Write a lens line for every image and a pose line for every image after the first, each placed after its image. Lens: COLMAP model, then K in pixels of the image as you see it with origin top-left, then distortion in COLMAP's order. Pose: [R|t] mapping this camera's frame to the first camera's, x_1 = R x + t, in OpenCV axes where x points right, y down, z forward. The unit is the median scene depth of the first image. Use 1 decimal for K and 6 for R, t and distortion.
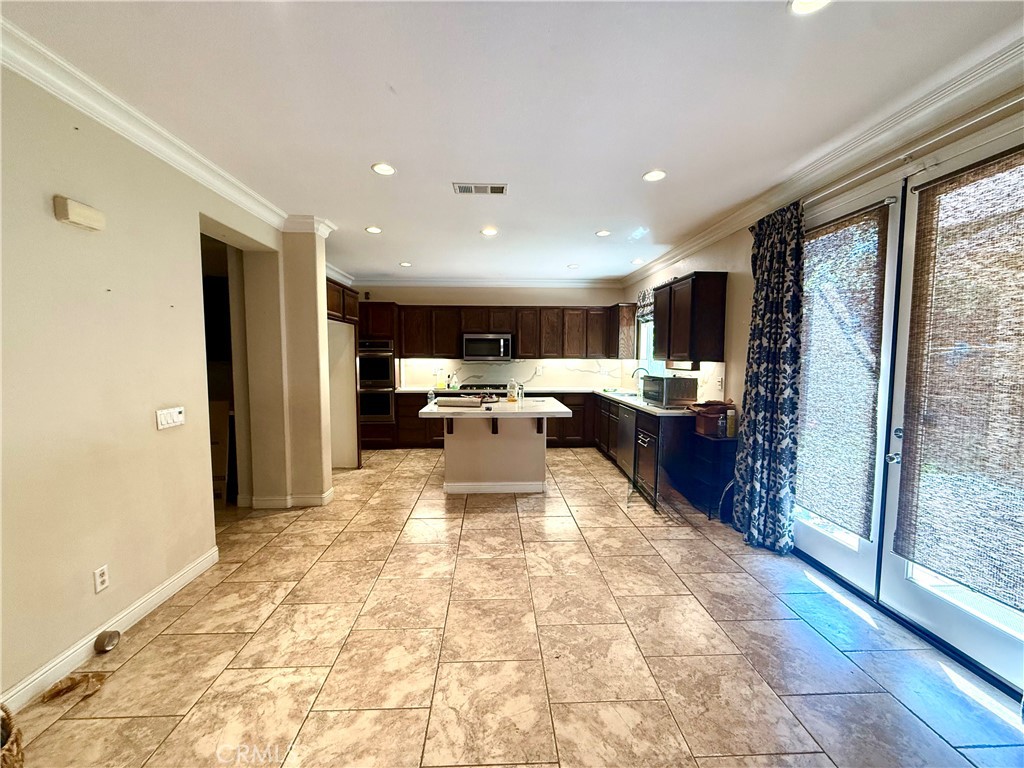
lens RADIAL K [[412.0, 0, 511.8], [0, 412.0, 381.9], [0, 0, 1]] dist [-0.000163, -0.000013]
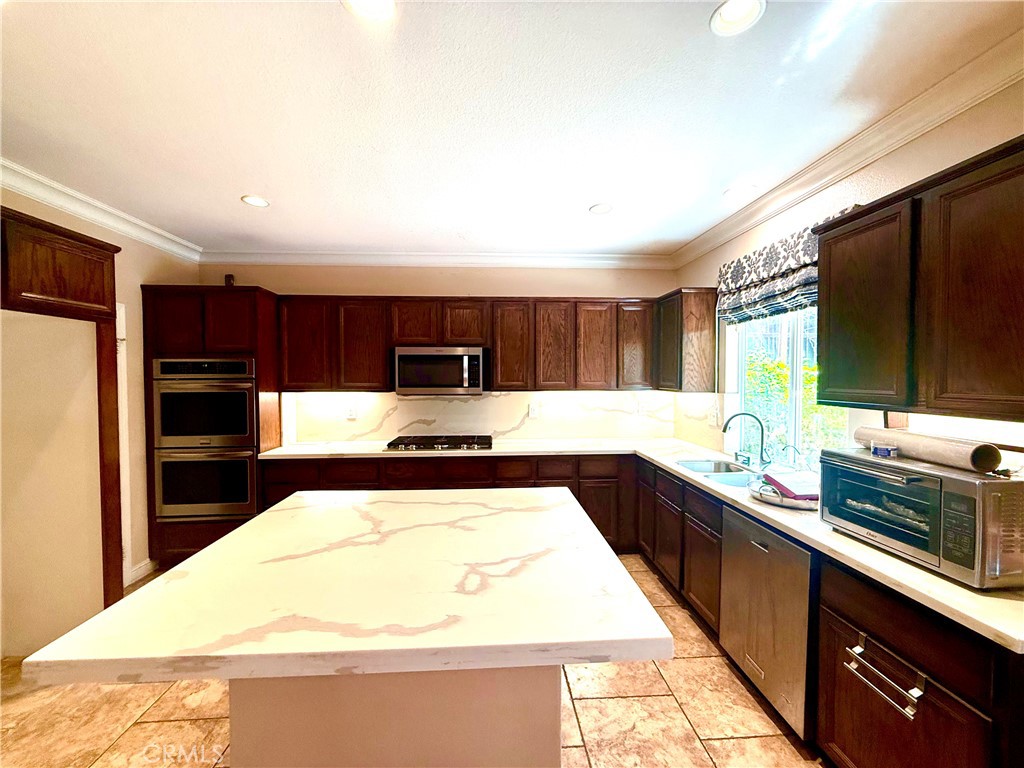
lens RADIAL K [[412.0, 0, 511.6], [0, 412.0, 385.4], [0, 0, 1]] dist [-0.000163, -0.000013]
pose [[0.999838, -0.005801, 0.017021, 0.027460], [0.006488, 0.999155, -0.040583, -0.041719], [-0.016772, 0.040687, 0.999031, 0.449606]]
